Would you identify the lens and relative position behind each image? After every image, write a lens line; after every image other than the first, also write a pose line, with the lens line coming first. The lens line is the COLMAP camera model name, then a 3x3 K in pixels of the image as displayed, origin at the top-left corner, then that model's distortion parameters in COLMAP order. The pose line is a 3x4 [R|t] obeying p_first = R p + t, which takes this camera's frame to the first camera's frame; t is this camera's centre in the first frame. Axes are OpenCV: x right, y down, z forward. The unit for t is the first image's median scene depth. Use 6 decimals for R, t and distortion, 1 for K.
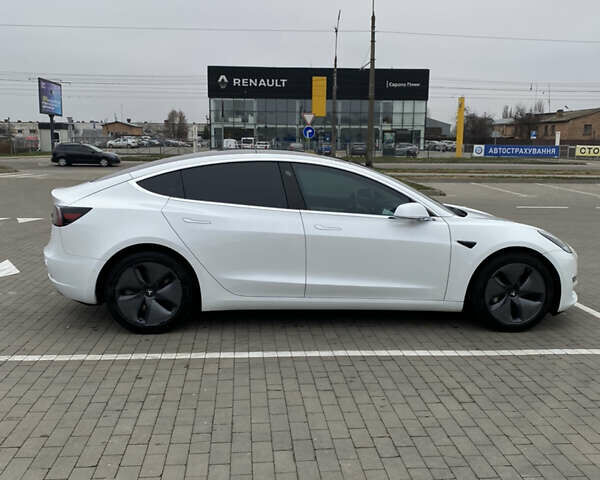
lens RADIAL K [[599.5, 0, 299.2], [0, 599.5, 231.9], [0, 0, 1]] dist [0.126771, -0.302775]
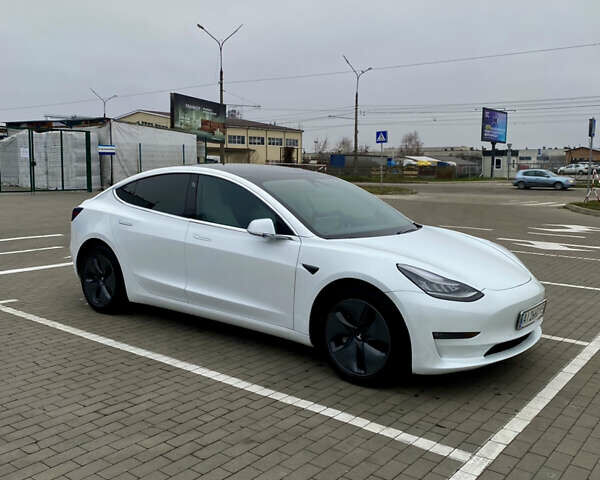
lens RADIAL K [[599.5, 0, 299.2], [0, 599.5, 231.9], [0, 0, 1]] dist [0.126771, -0.302775]
pose [[0.731911, 0.069043, -0.677894, 0.838808], [-0.098728, 0.995101, -0.005244, -0.026929], [0.674210, 0.070766, 0.735141, 0.344473]]
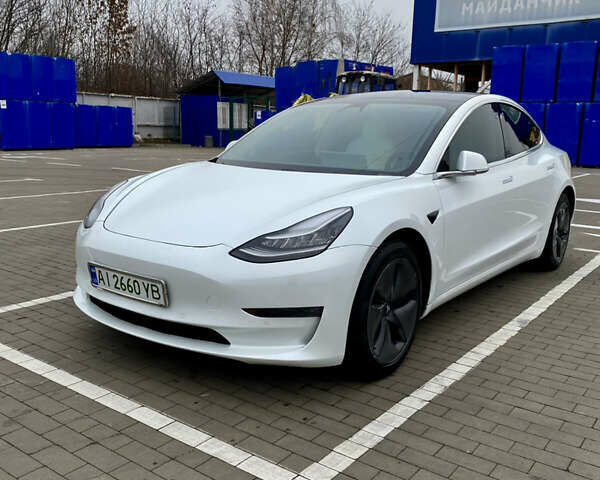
lens RADIAL K [[599.5, 0, 299.2], [0, 599.5, 231.9], [0, 0, 1]] dist [0.126771, -0.302775]
pose [[-0.660490, 0.102565, -0.743796, 0.813269], [-0.143099, 0.955273, 0.258798, -0.160885], [0.737072, 0.277370, -0.616272, 1.642500]]
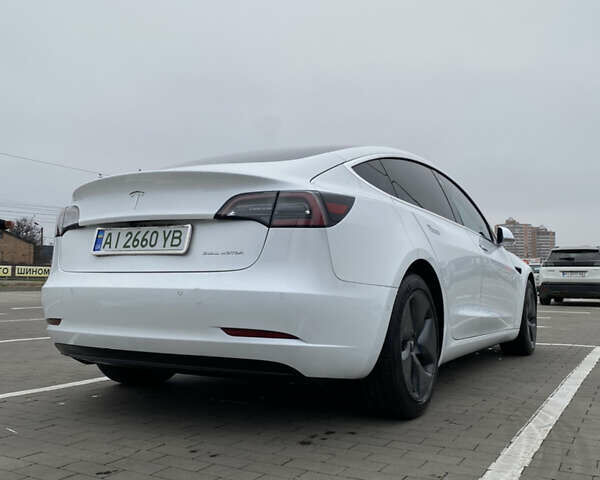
lens RADIAL K [[599.5, 0, 299.2], [0, 599.5, 231.9], [0, 0, 1]] dist [0.126771, -0.302775]
pose [[0.570009, 0.053867, 0.819871, -0.780283], [0.116613, 0.982443, -0.145623, 0.062803], [-0.813321, 0.178615, 0.553720, 0.710179]]
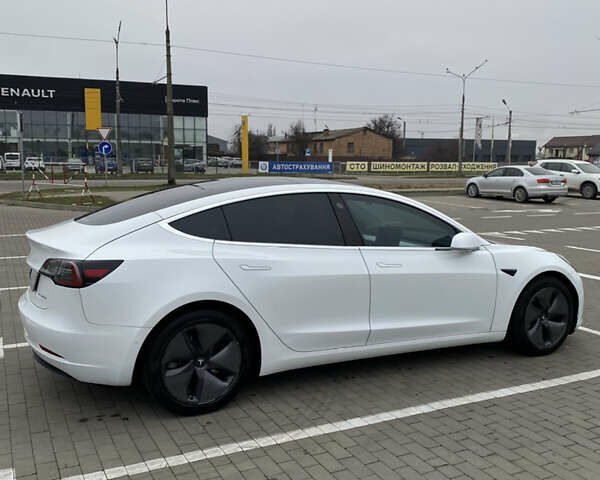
lens RADIAL K [[599.5, 0, 299.2], [0, 599.5, 231.9], [0, 0, 1]] dist [0.126771, -0.302775]
pose [[0.930856, -0.046413, 0.362428, -0.391453], [0.055418, 0.998358, -0.014482, -0.049314], [-0.361160, 0.033566, 0.931899, 0.198790]]
